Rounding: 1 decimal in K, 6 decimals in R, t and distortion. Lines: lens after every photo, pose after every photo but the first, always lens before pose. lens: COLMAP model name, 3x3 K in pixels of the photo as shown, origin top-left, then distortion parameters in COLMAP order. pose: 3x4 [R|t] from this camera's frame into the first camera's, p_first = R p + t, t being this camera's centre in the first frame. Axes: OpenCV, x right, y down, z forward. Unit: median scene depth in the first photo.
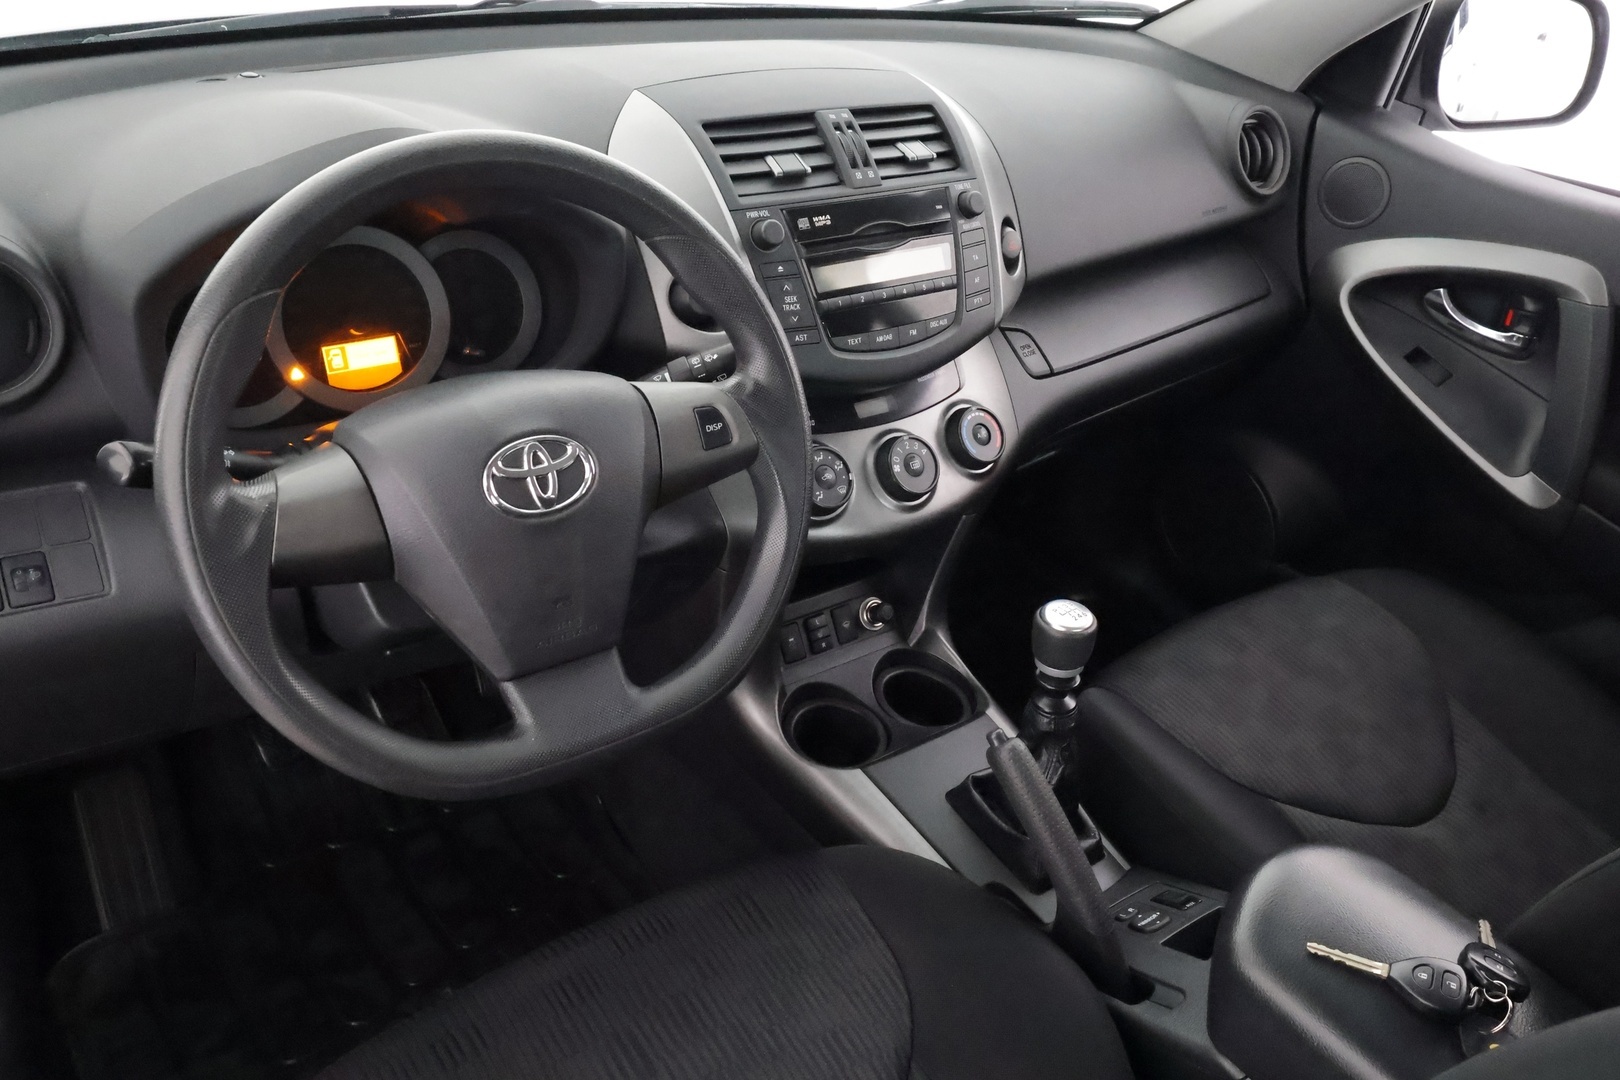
lens RADIAL K [[1296.4, 0, 819.4], [0, 1296.4, 535.1], [0, 0, 1]] dist [0.008340, -0.012146]
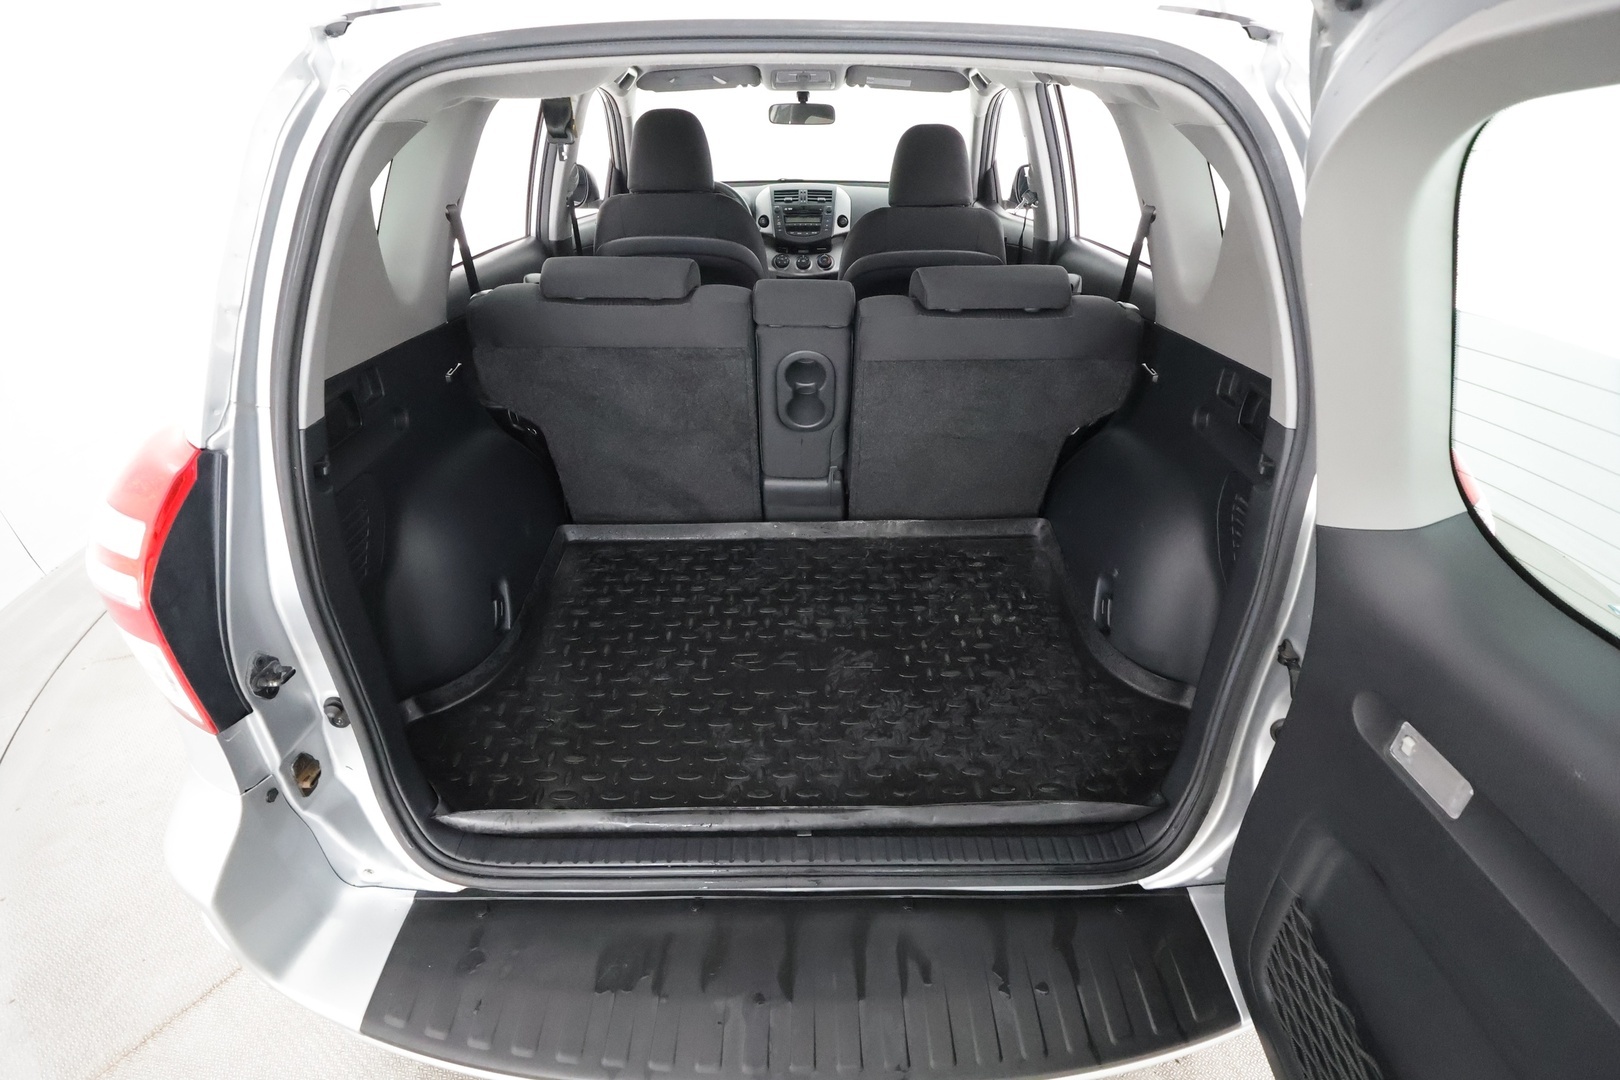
lens RADIAL K [[759.5, 0, 817.2], [0, 759.5, 537.1], [0, 0, 1]] dist [0.001420, 0.000387]
pose [[0.796842, 0.202104, -0.569382, 2.017546], [-0.240500, 0.970617, 0.007947, 0.949392], [0.554258, 0.130604, 0.822034, -1.223318]]
